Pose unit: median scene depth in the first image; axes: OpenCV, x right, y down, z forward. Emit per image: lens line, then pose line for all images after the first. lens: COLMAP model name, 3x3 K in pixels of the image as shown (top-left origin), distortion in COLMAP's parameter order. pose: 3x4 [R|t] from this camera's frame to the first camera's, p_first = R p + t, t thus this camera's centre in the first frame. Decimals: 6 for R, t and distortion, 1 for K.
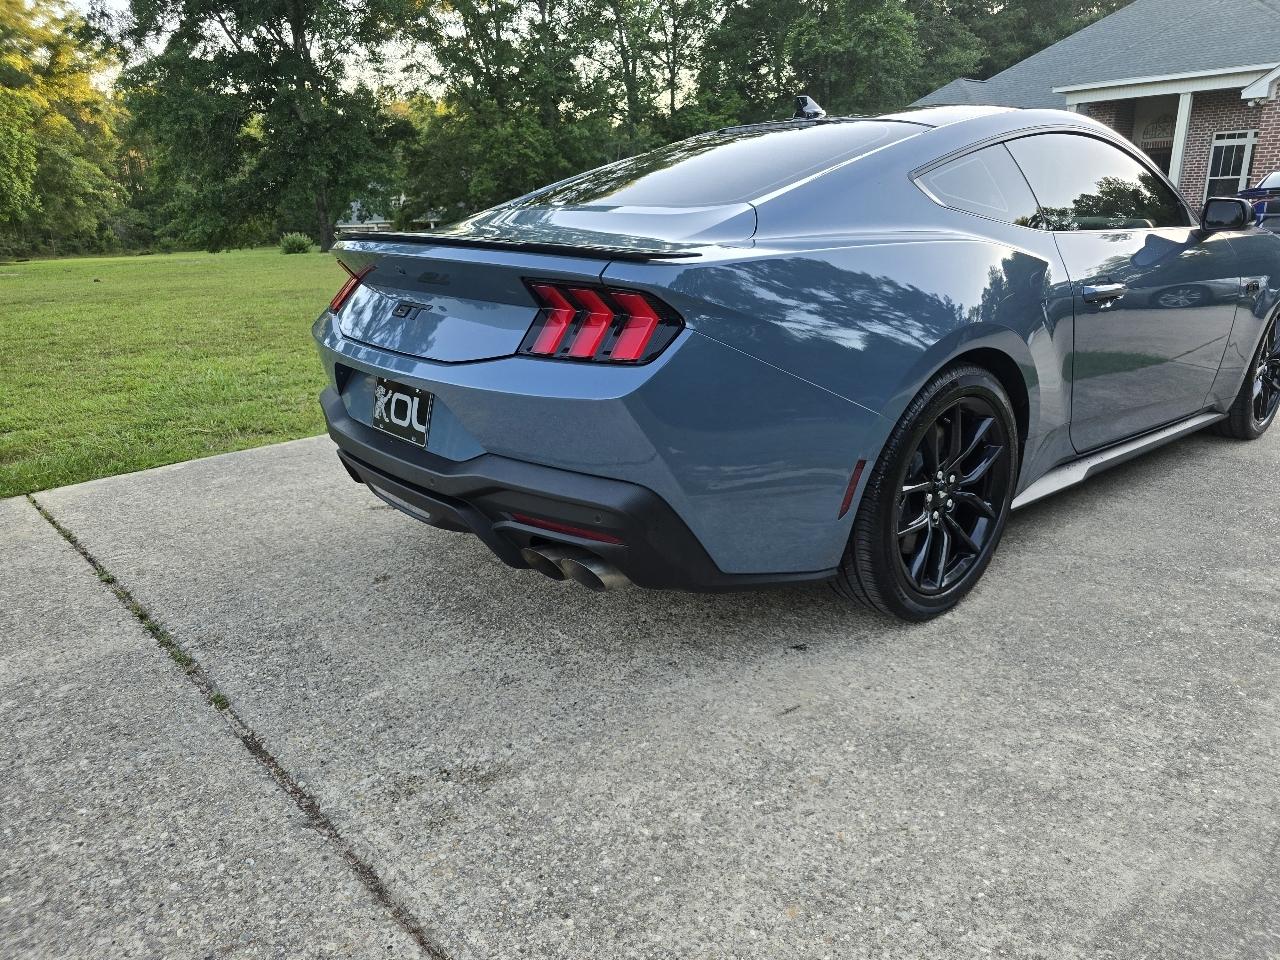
lens RADIAL K [[849.6, 0, 634.8], [0, 849.6, 475.7], [0, 0, 1]] dist [0.055880, -0.043660]
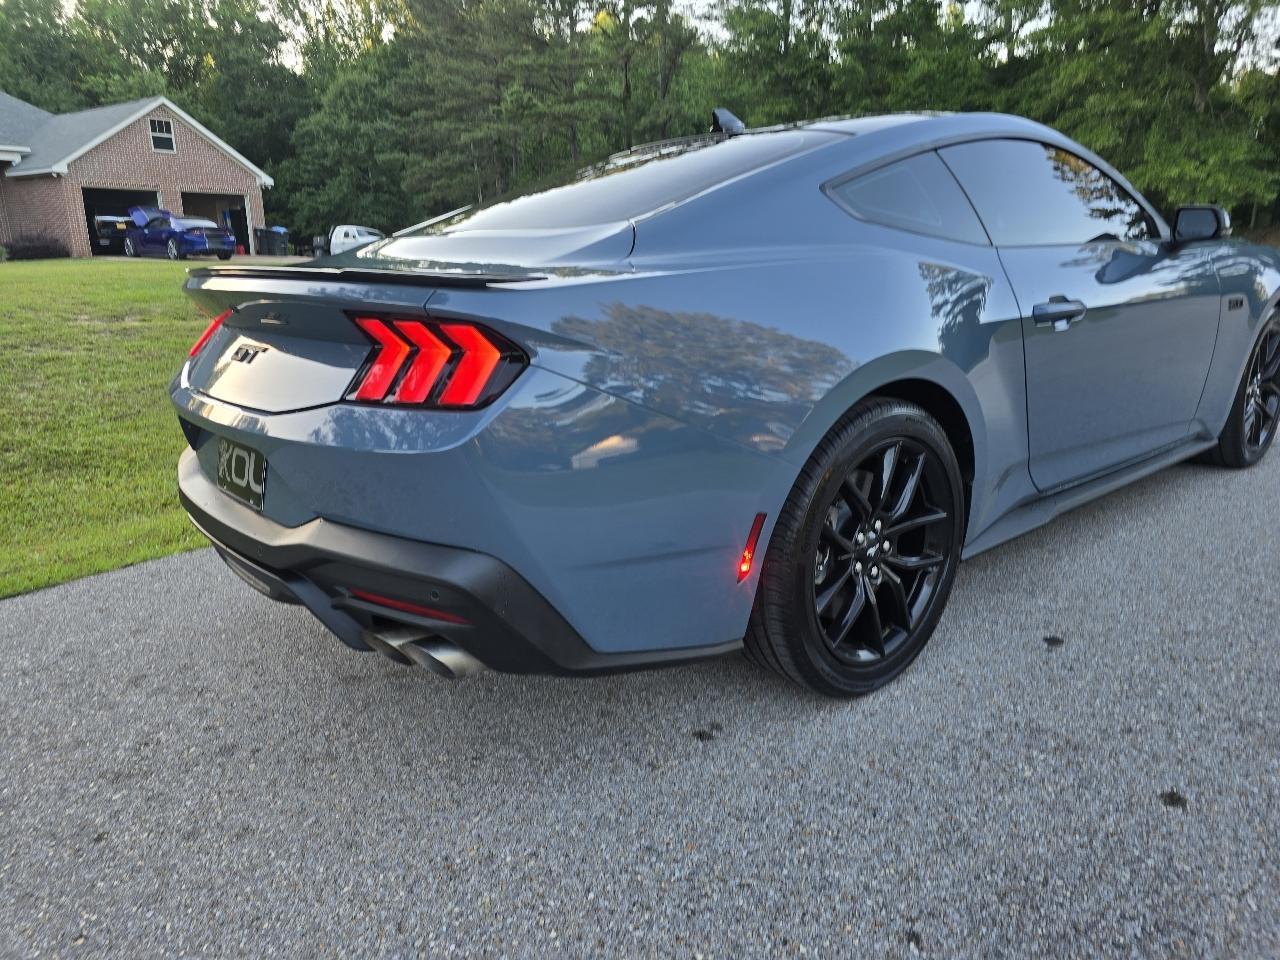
lens RADIAL K [[849.6, 0, 634.8], [0, 849.6, 475.7], [0, 0, 1]] dist [0.055880, -0.043660]
pose [[0.999434, -0.027431, -0.019475, 0.149265], [0.026565, 0.998703, -0.043427, -0.020722], [0.020641, 0.042885, 0.998867, 0.139094]]
